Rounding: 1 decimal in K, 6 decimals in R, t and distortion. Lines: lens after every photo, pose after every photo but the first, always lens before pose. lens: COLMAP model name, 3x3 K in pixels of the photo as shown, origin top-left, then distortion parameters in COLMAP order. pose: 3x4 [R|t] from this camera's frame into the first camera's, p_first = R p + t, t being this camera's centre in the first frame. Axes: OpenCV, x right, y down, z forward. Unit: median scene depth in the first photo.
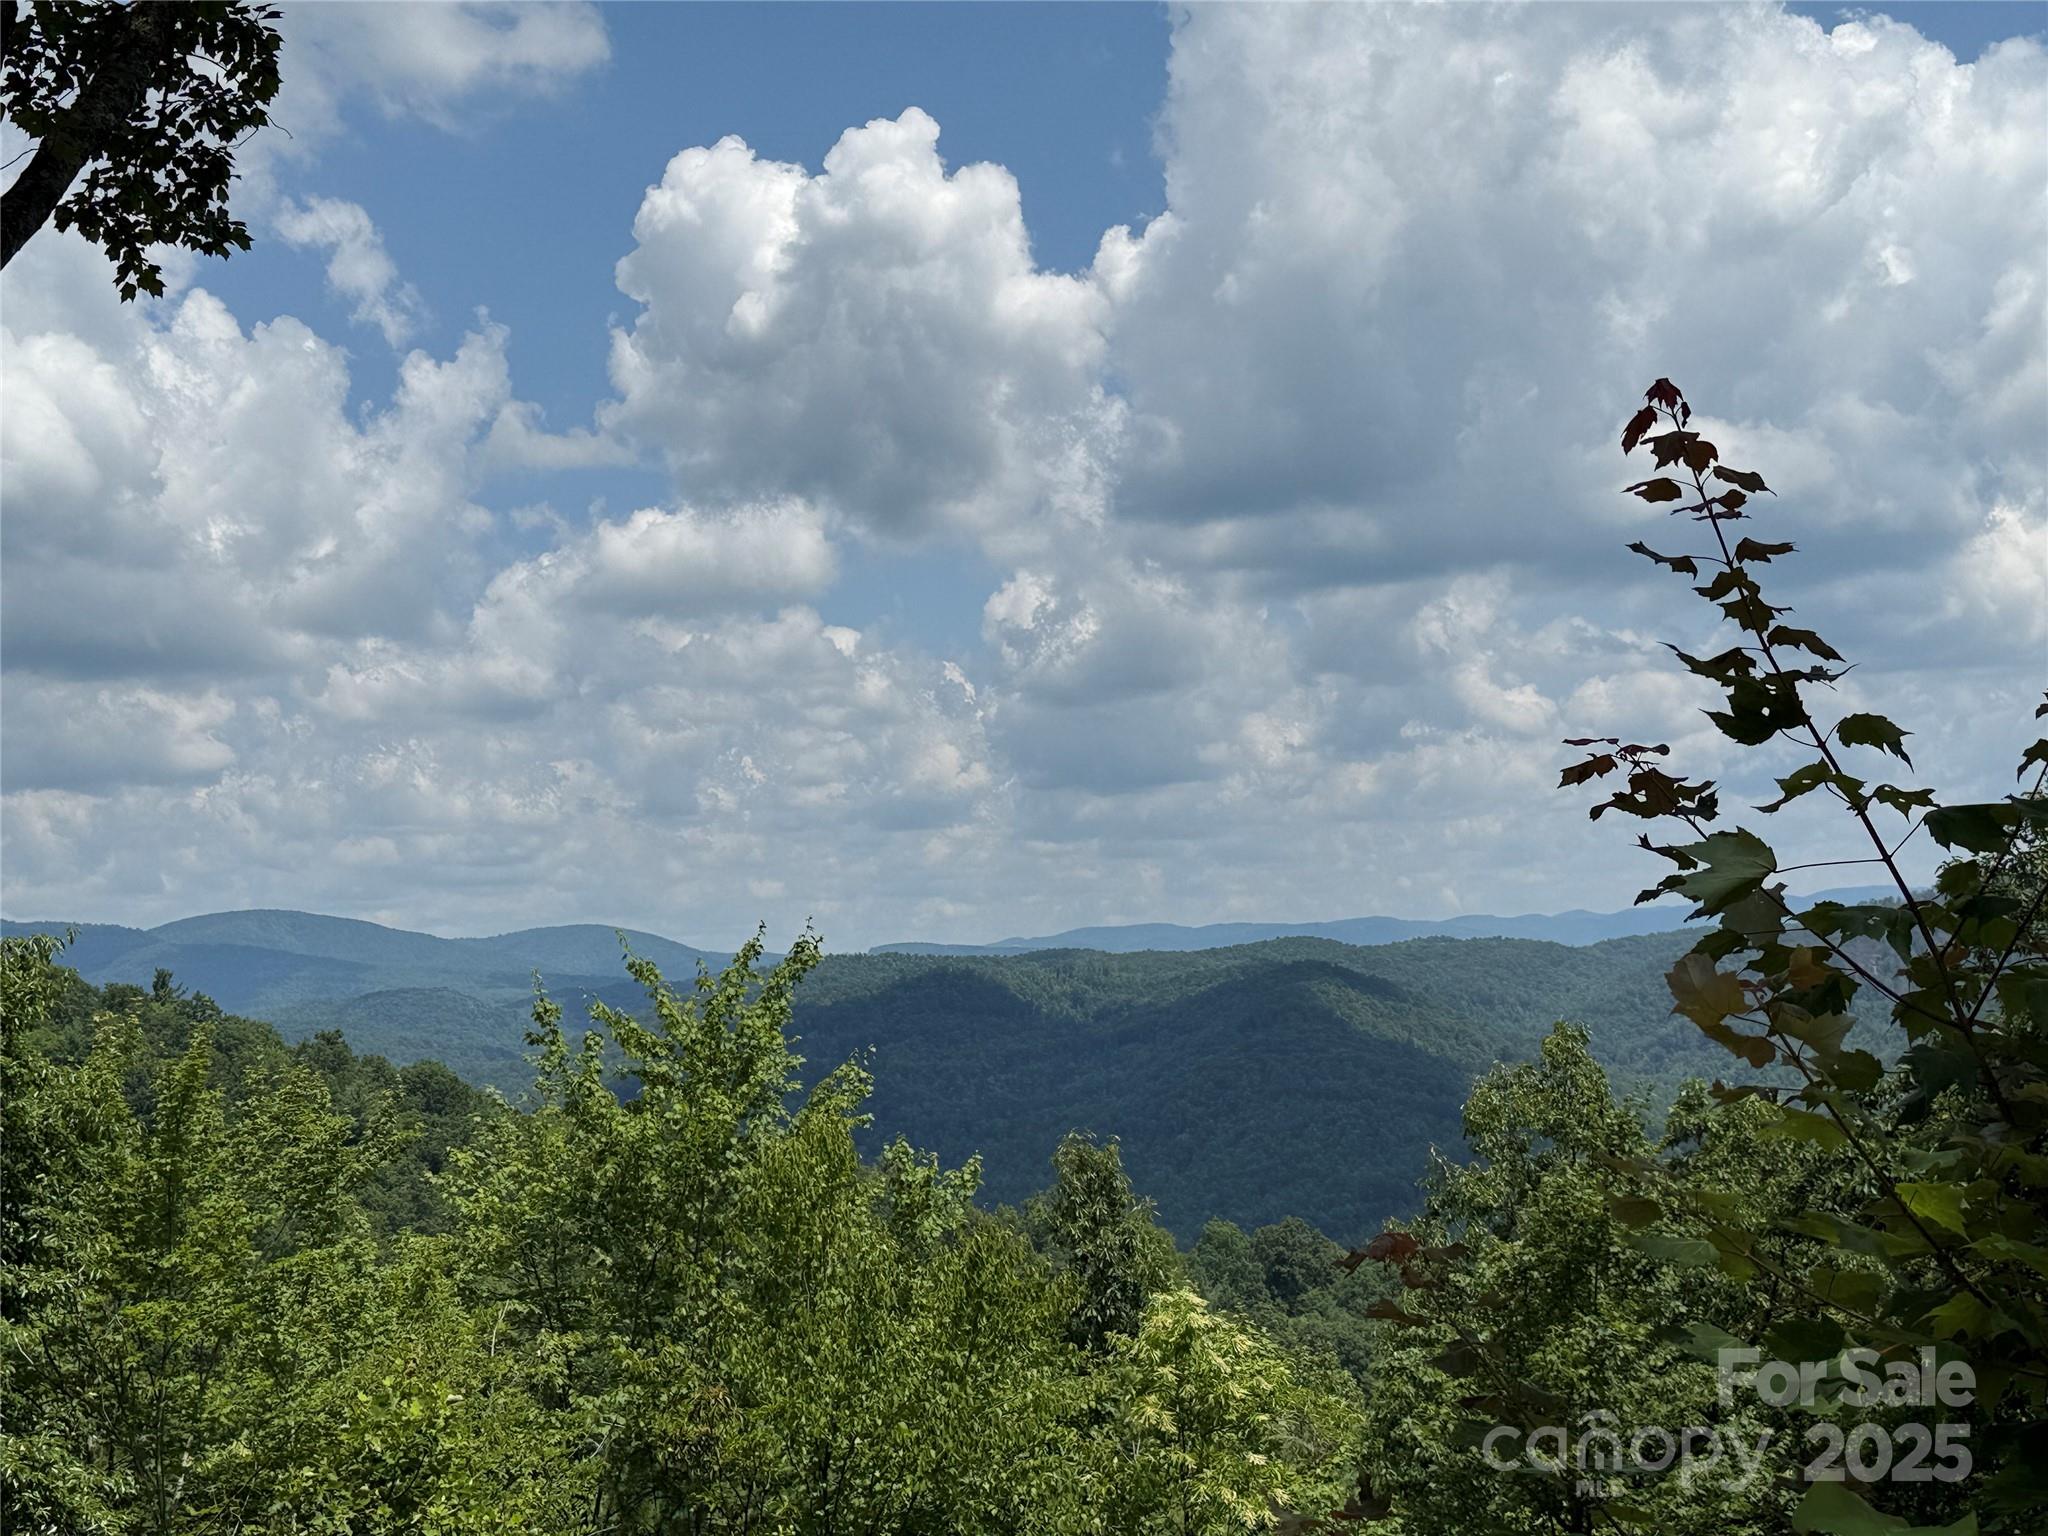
lens RADIAL K [[2730.4, 0, 1021.6], [0, 2730.4, 774.1], [0, 0, 1]] dist [0.089045, 0.000000]
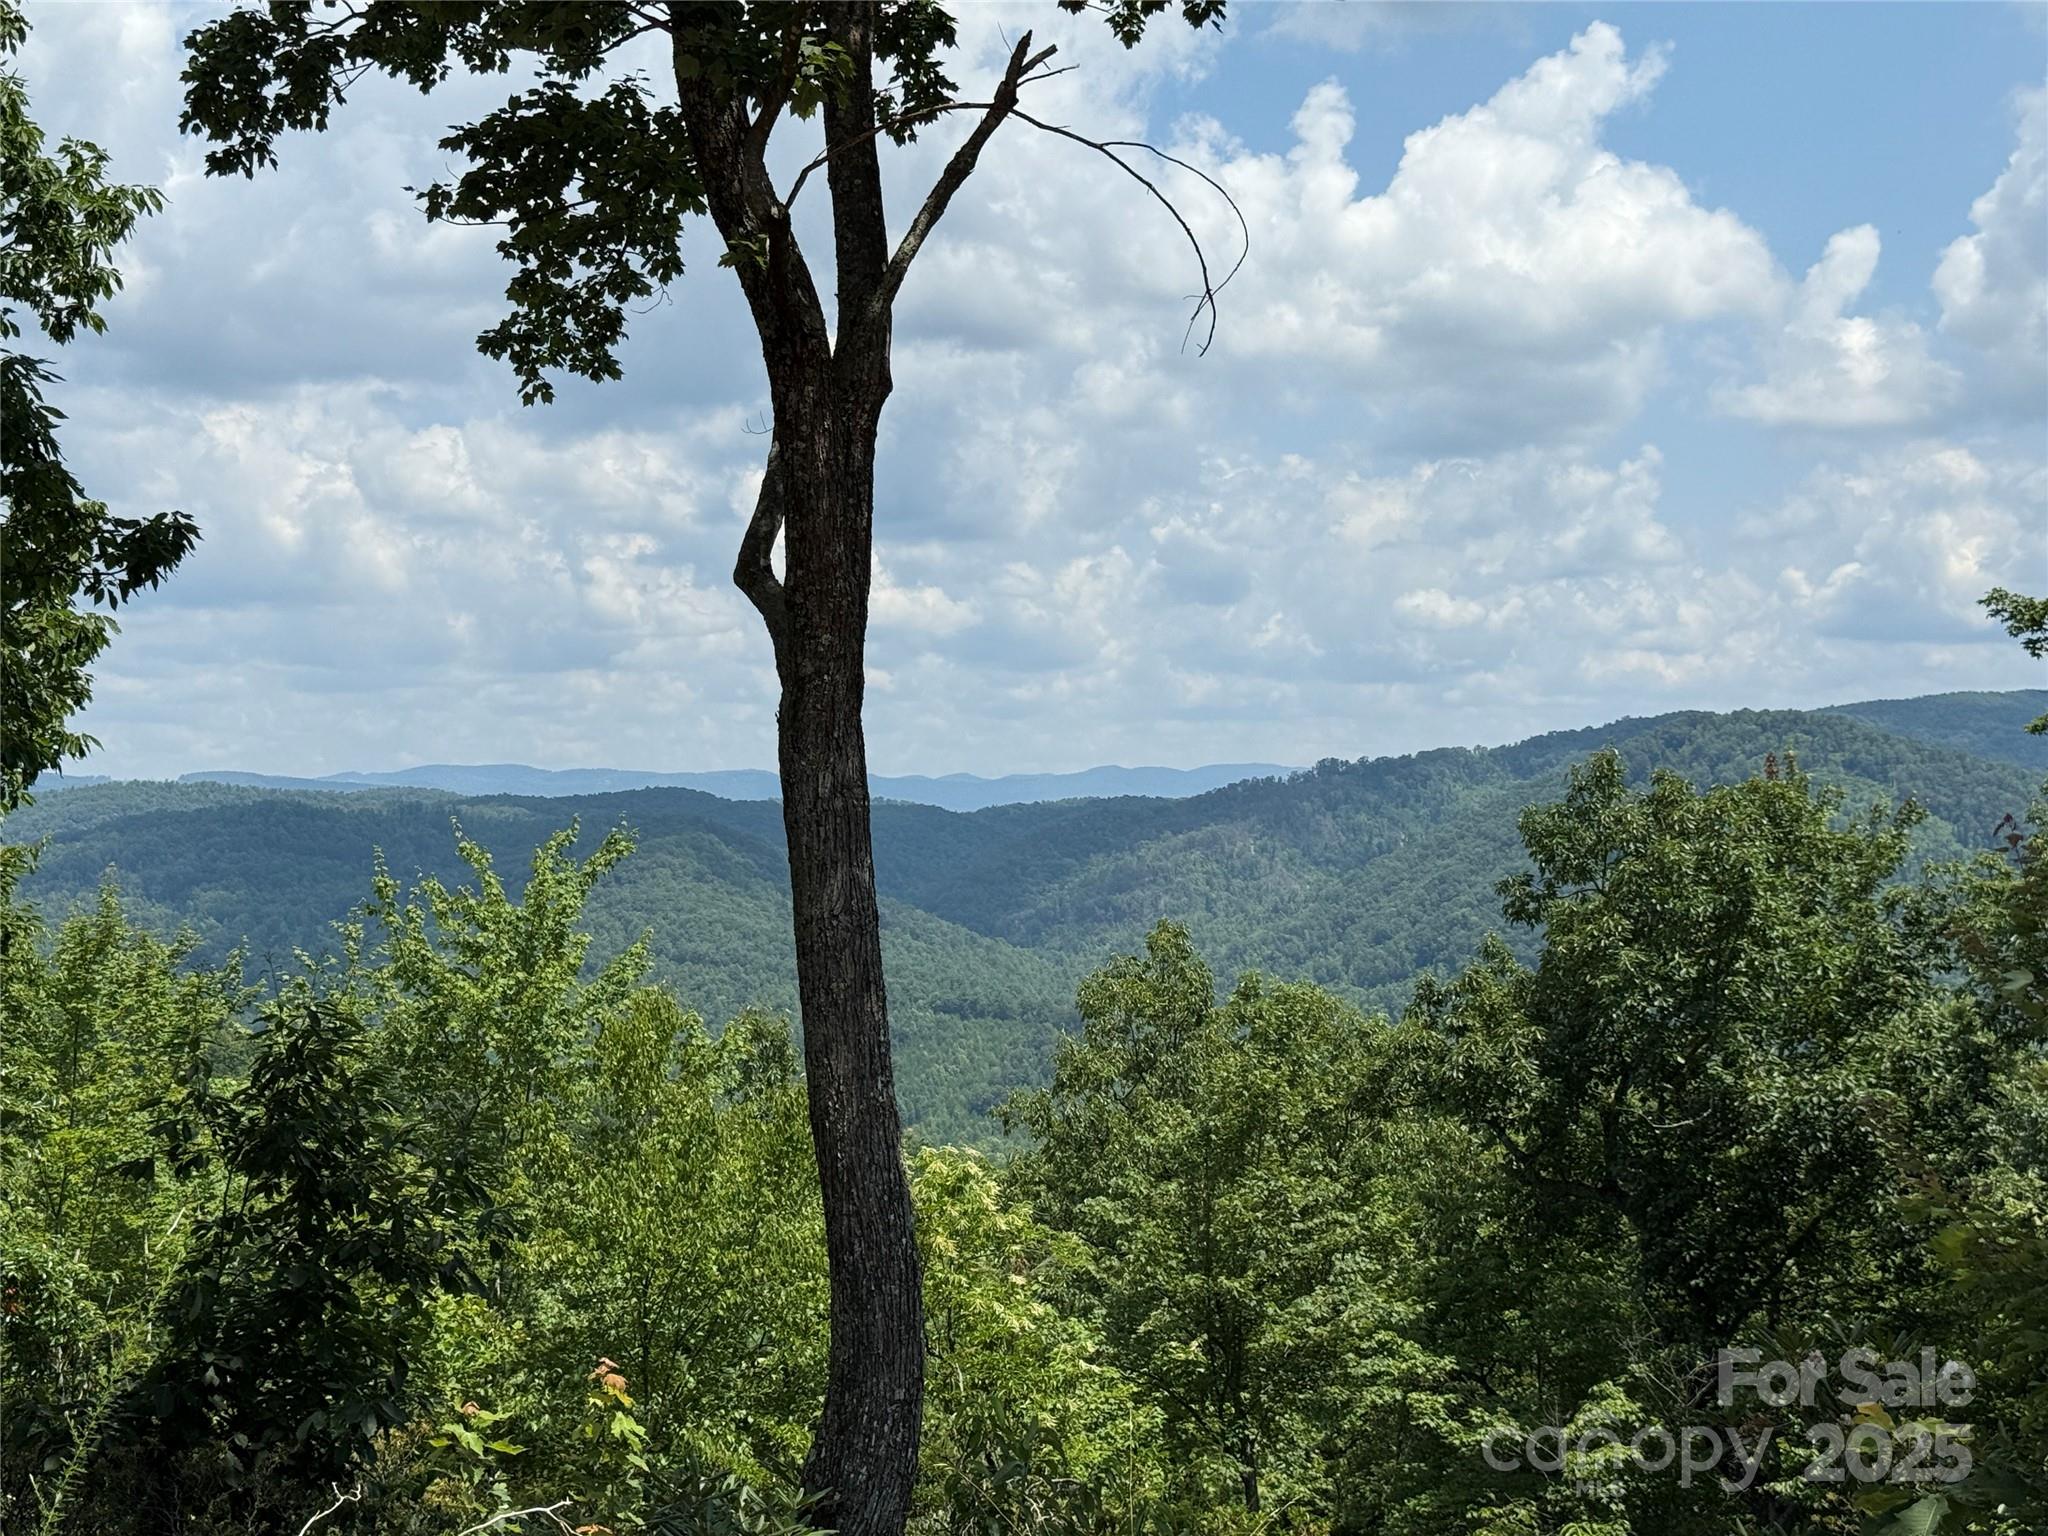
lens RADIAL K [[2950.1, 0, 1025.6], [0, 2950.1, 762.9], [0, 0, 1]] dist [0.097932, 0.000000]
pose [[0.974587, 0.051566, 0.217993, -0.192402], [-0.062548, 0.997081, 0.043777, -0.035499], [-0.215099, -0.056299, 0.974968, -0.252567]]
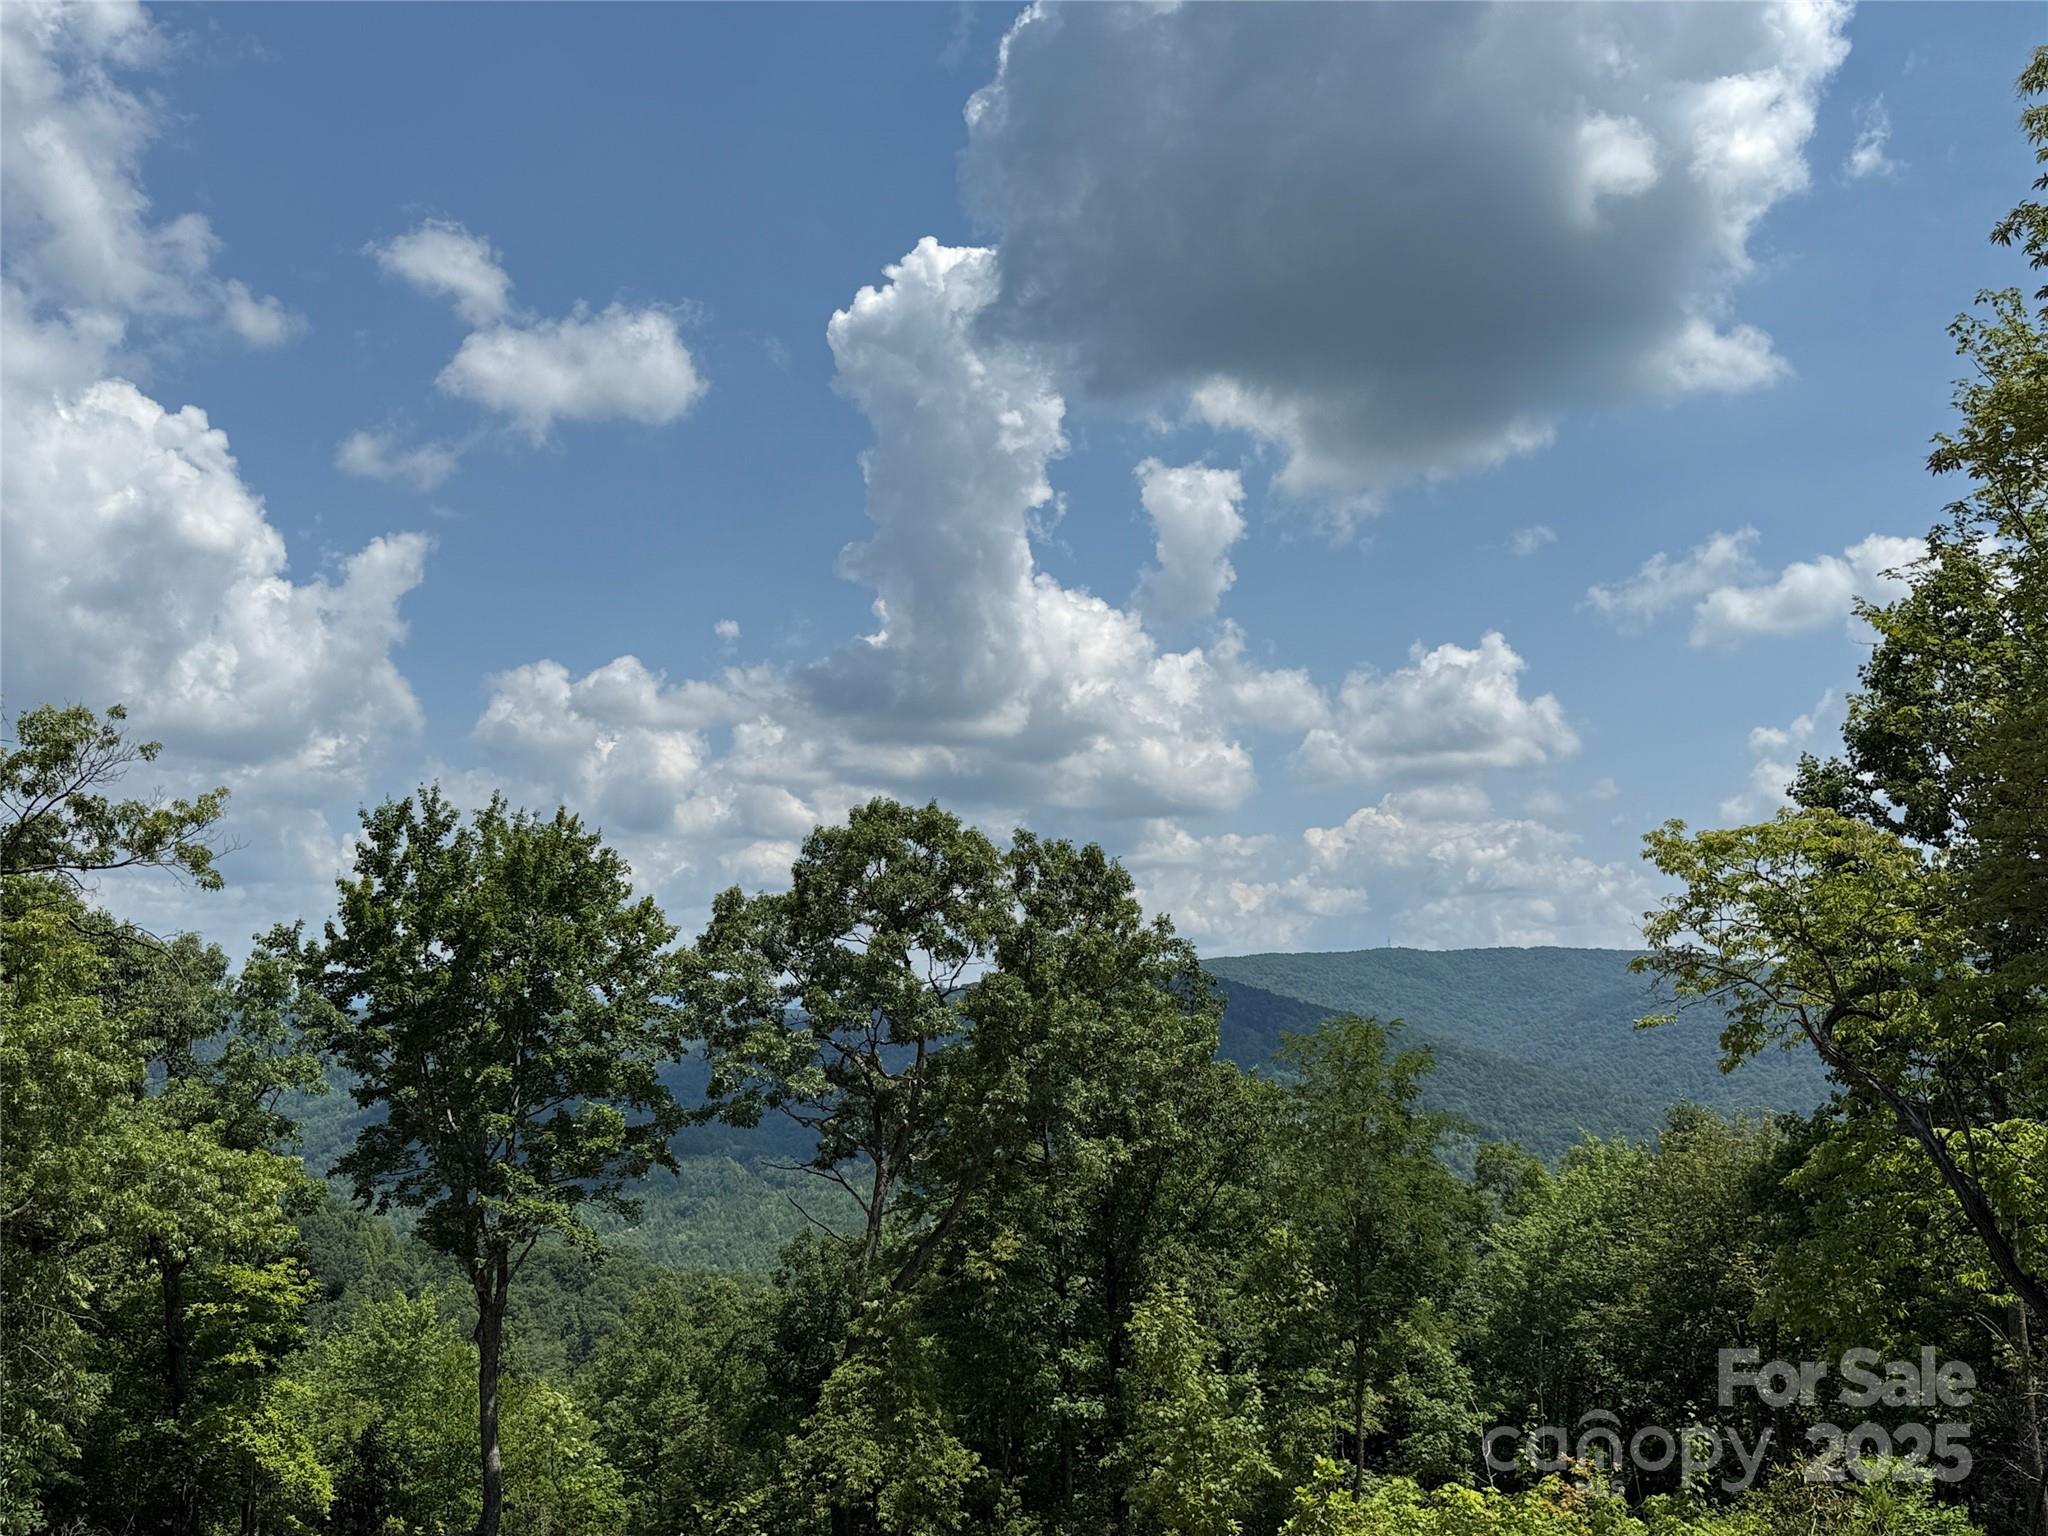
lens RADIAL K [[1816.2, 0, 1011.1], [0, 1816.2, 767.3], [0, 0, 1]] dist [0.044124, -0.022405]
pose [[0.928853, 0.103577, 0.355674, -0.324263], [-0.078623, 0.993363, -0.083955, -0.475450], [-0.362009, 0.050018, 0.930832, -1.517237]]
